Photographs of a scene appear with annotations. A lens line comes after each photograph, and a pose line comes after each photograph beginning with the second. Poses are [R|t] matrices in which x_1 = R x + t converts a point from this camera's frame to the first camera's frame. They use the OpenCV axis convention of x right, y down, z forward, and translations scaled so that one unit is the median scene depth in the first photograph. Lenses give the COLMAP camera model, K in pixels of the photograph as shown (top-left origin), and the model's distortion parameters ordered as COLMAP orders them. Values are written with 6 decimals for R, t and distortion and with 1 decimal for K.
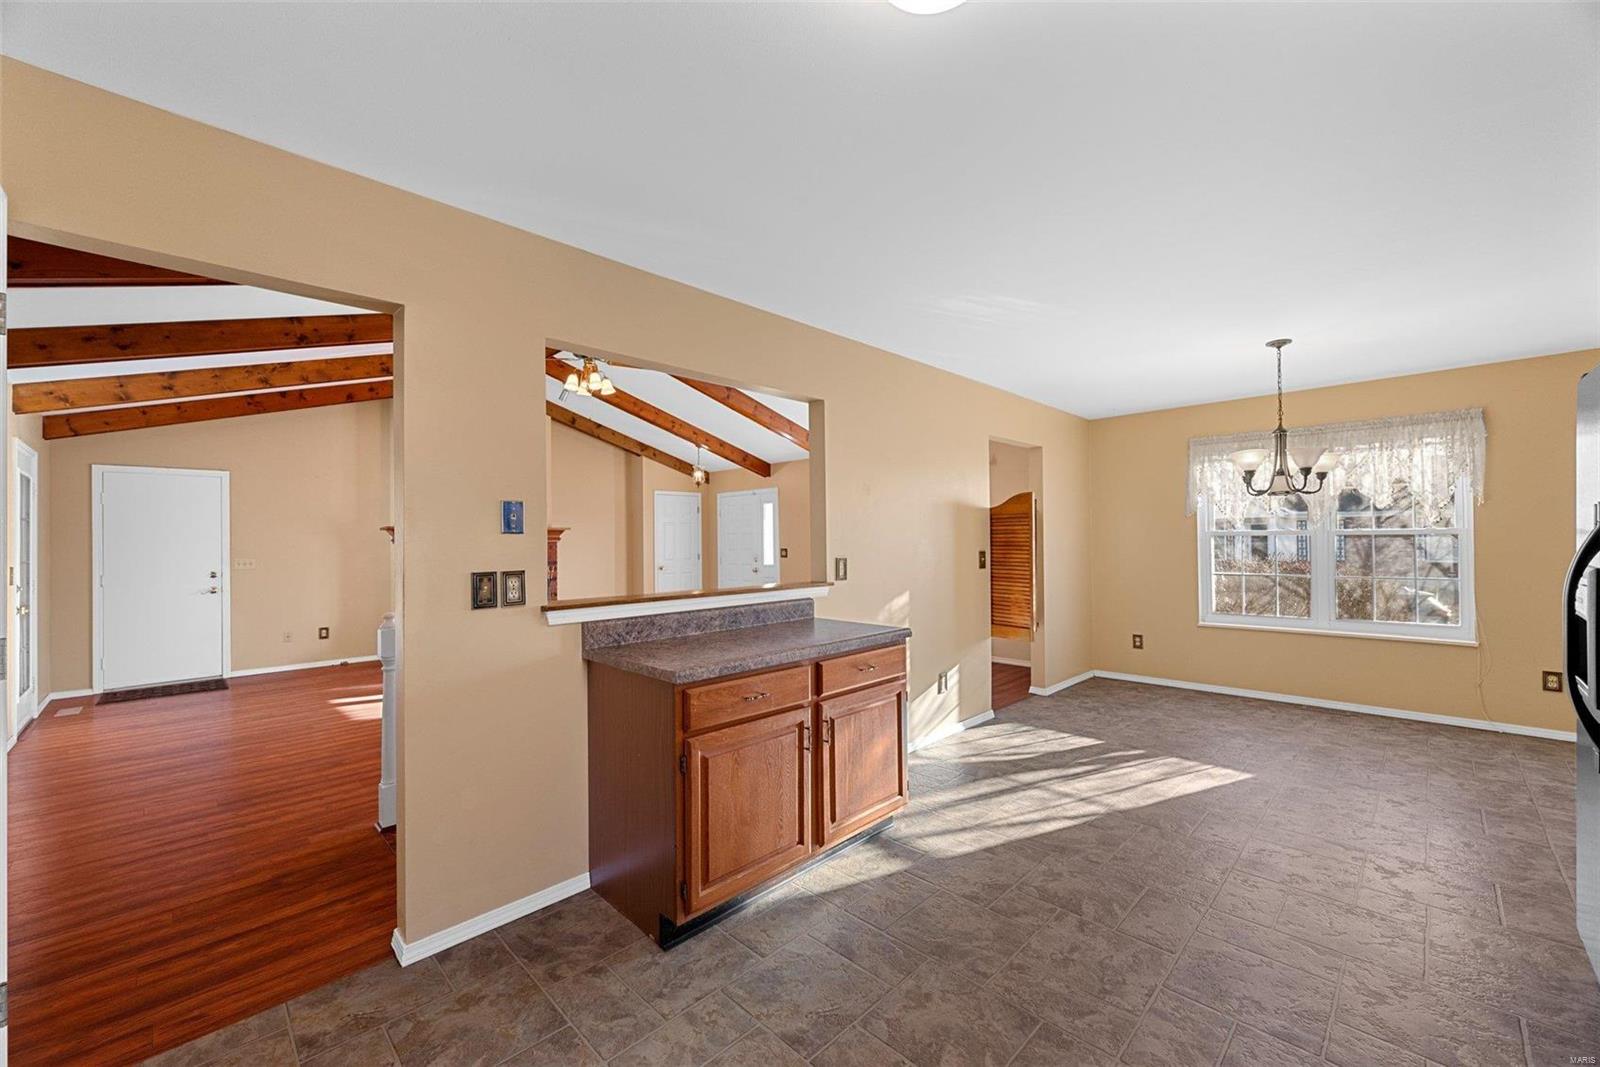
lens RADIAL K [[631.1, 0, 799.0], [0, 631.1, 536.2], [0, 0, 1]] dist [0.001496, 0.000317]
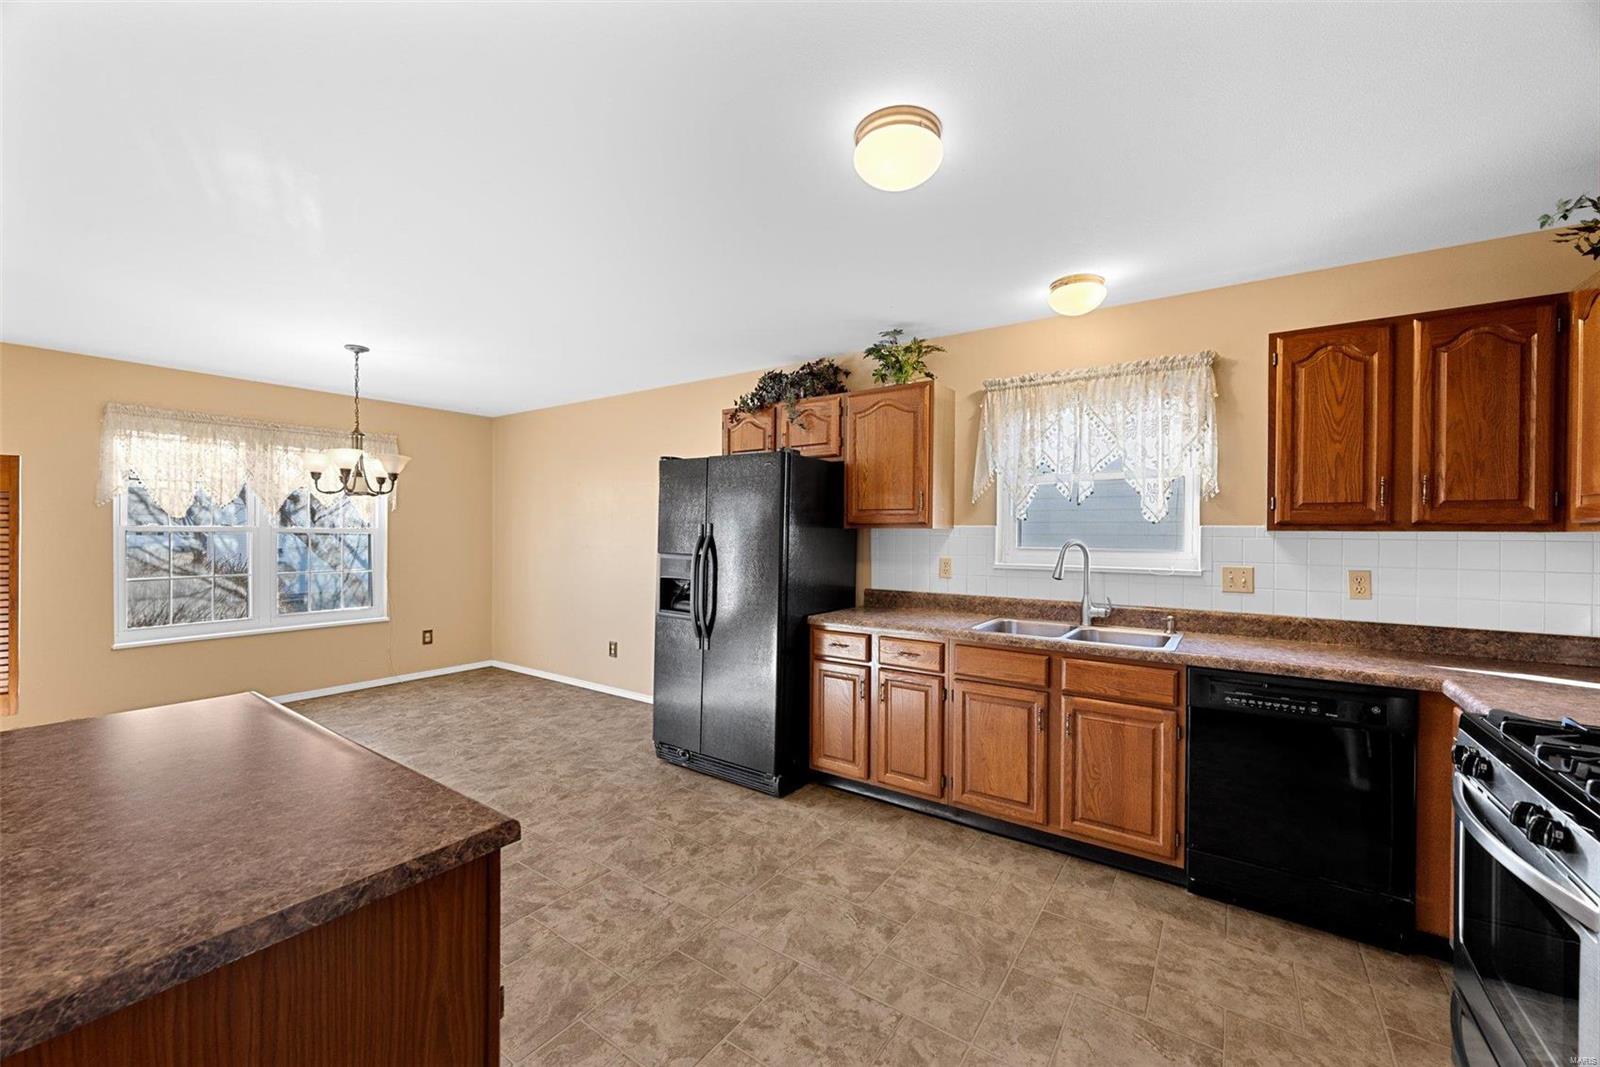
lens RADIAL K [[631.1, 0, 799.1], [0, 631.1, 533.1], [0, 0, 1]] dist [0.001496, 0.000317]
pose [[-0.173402, 0.007504, 0.984822, -0.380648], [-0.012253, 0.999877, -0.009777, -0.001756], [-0.984775, -0.013763, -0.173289, 0.457147]]
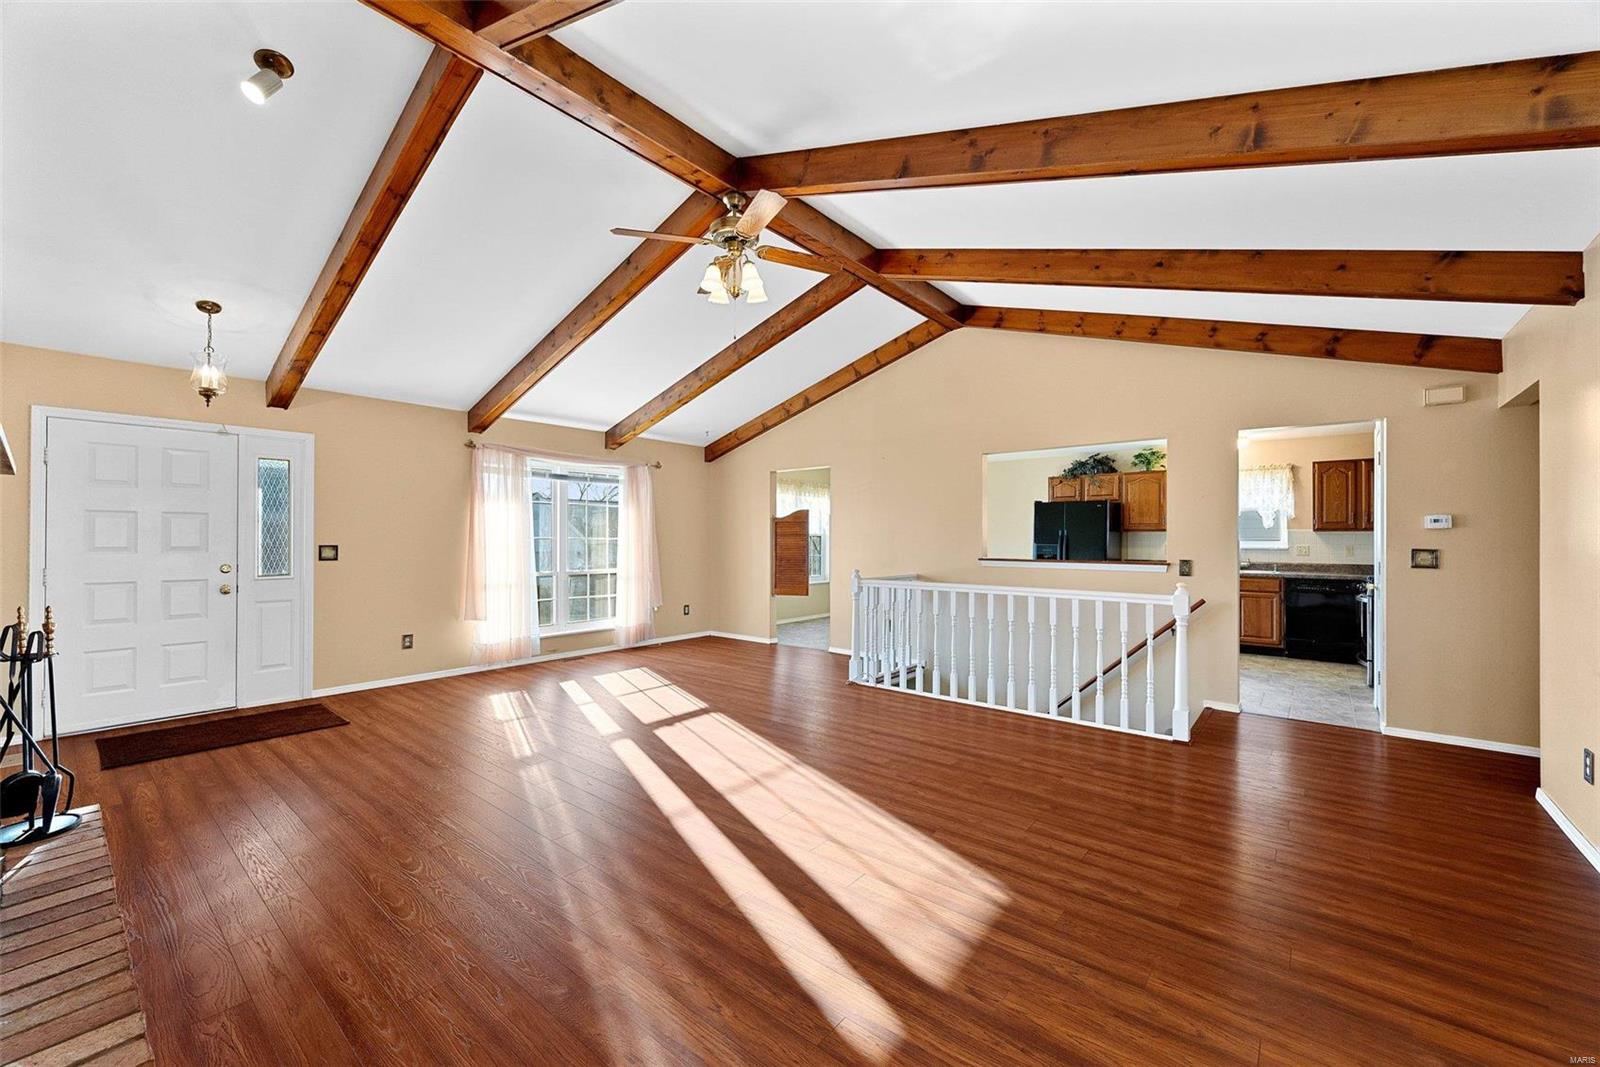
lens RADIAL K [[631.1, 0, 799.6], [0, 631.1, 534.4], [0, 0, 1]] dist [0.001496, 0.000317]
pose [[-0.098608, 0.019688, 0.994932, -1.500077], [-0.008598, 0.999750, -0.020636, 0.042749], [-0.995089, -0.010590, -0.098414, 1.532429]]
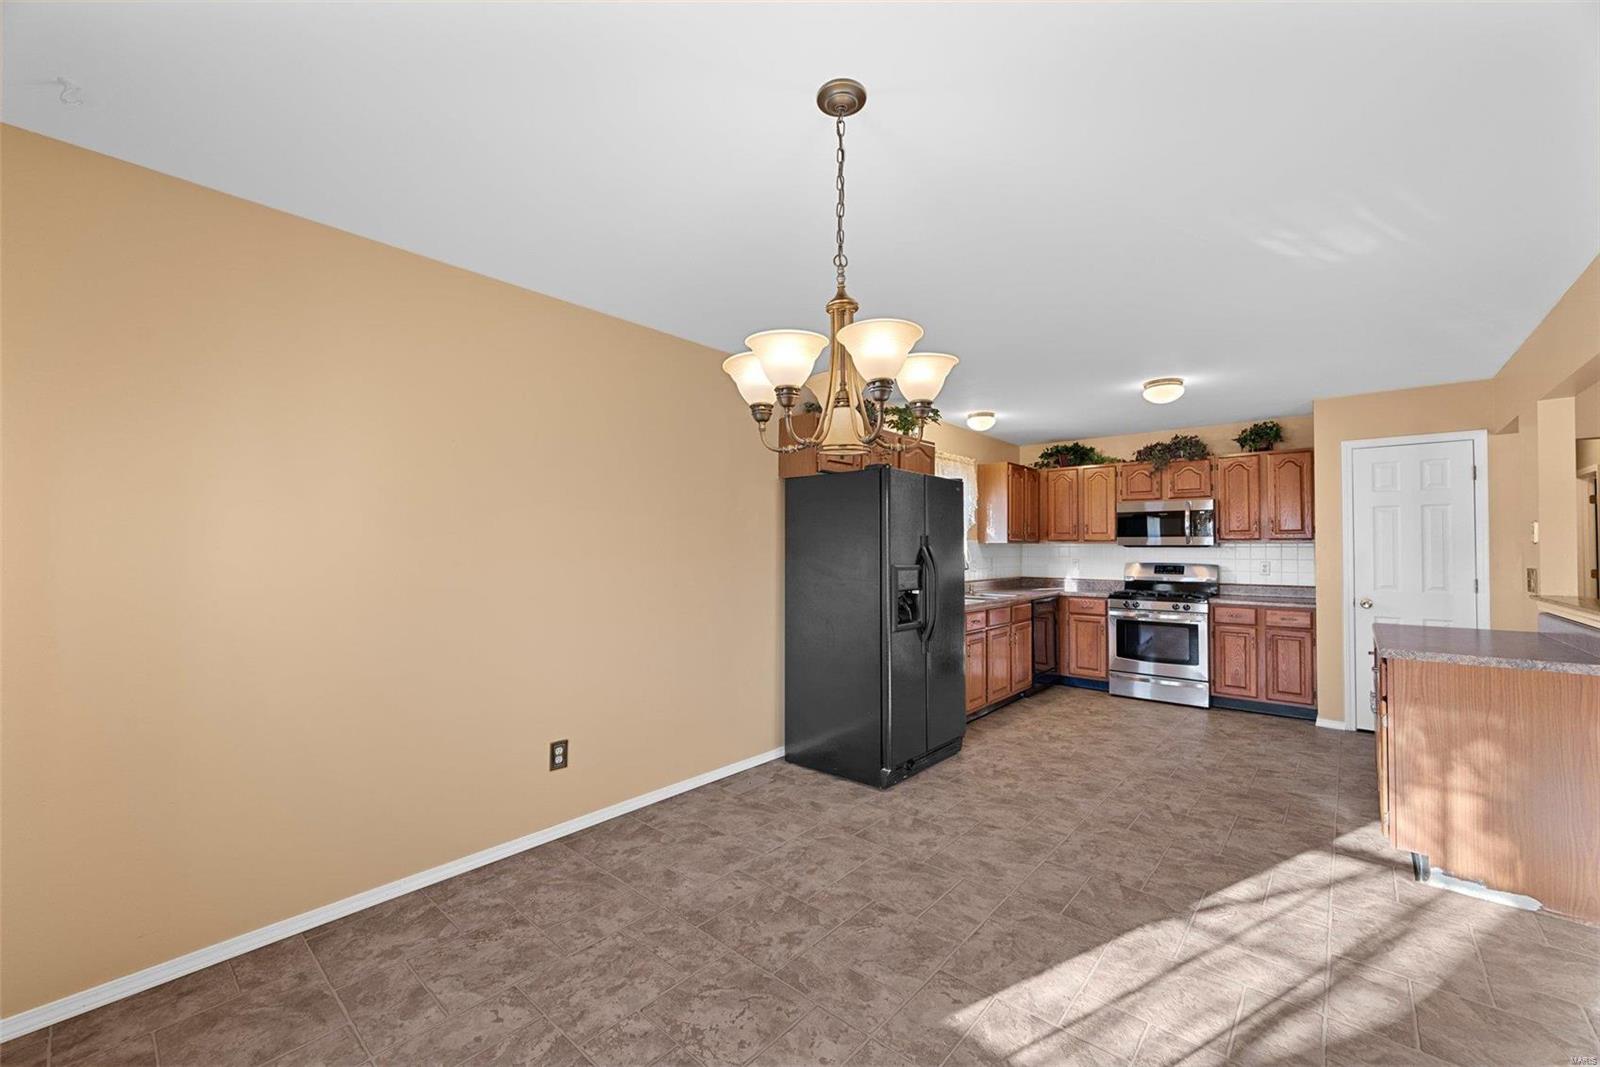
lens RADIAL K [[631.1, 0, 799.3], [0, 631.1, 534.7], [0, 0, 1]] dist [0.001496, 0.000317]
pose [[-0.997481, 0.006037, -0.070679, 0.816483], [0.007854, 0.999645, -0.025459, -0.000870], [0.070500, -0.025950, -0.997174, 1.406416]]
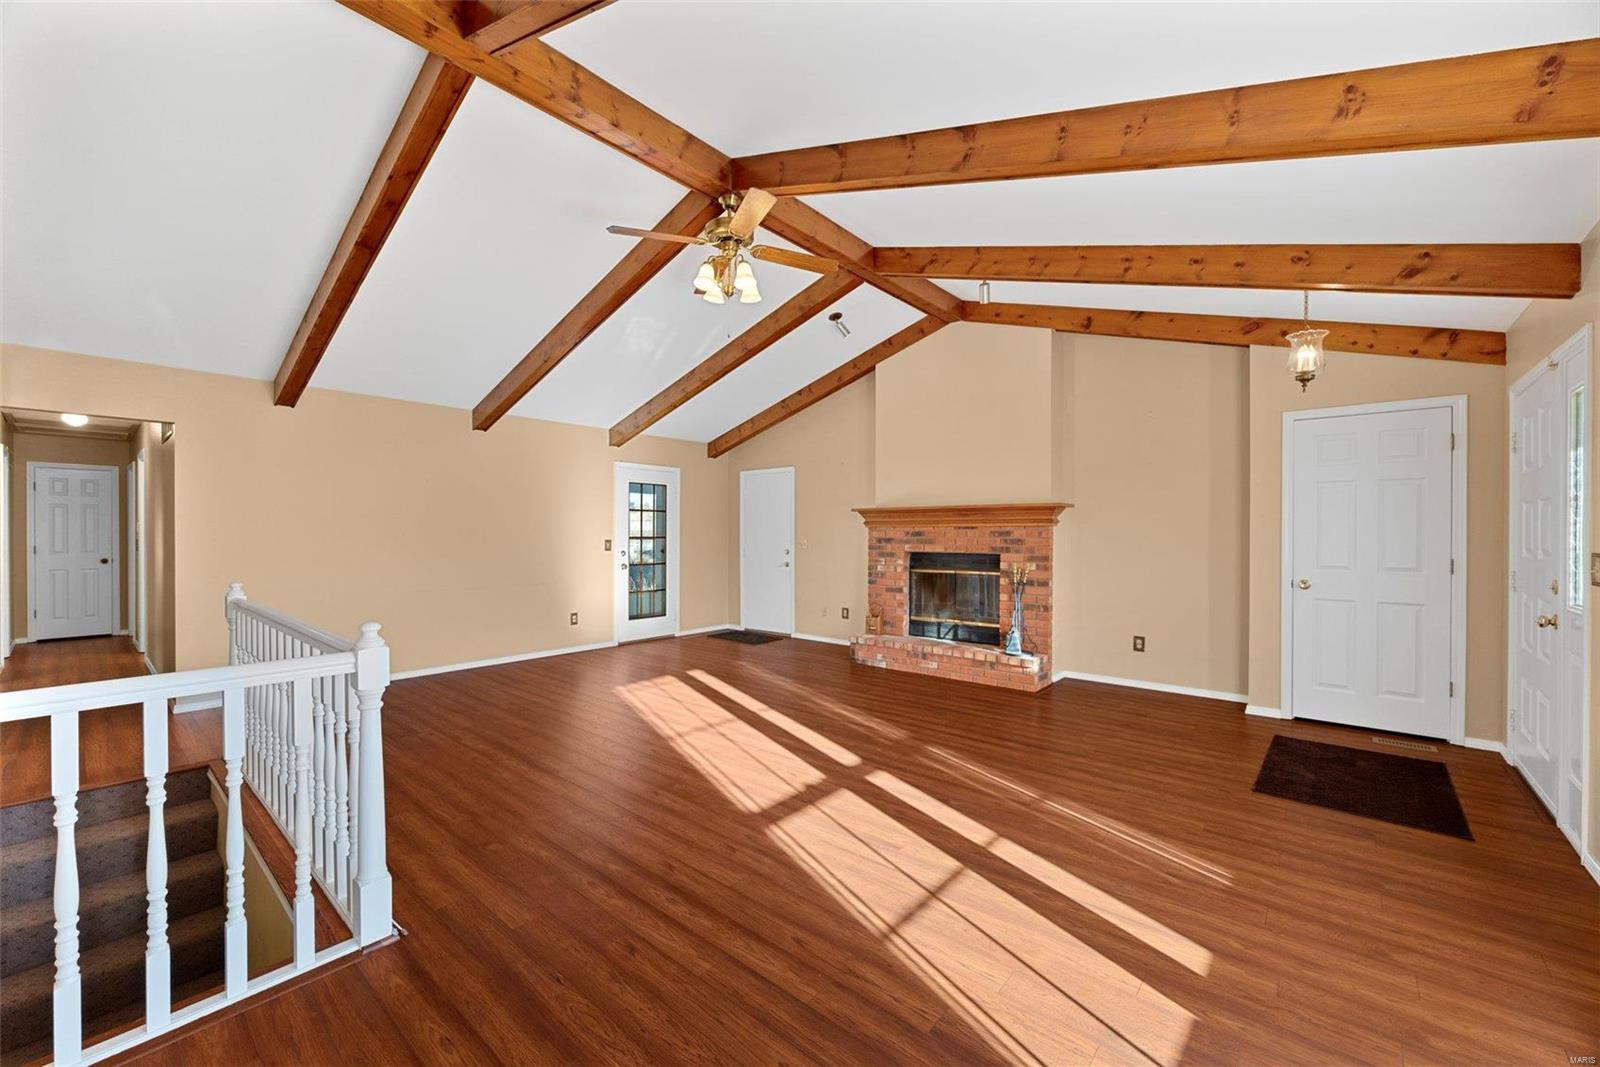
lens RADIAL K [[631.1, 0, 790.9], [0, 631.1, 527.6], [0, 0, 1]] dist [0.001496, 0.000317]
pose [[0.064382, 0.002035, -0.997923, 0.509246], [0.003125, 0.999993, 0.002241, 0.019352], [0.997920, -0.003263, 0.064375, 1.570935]]
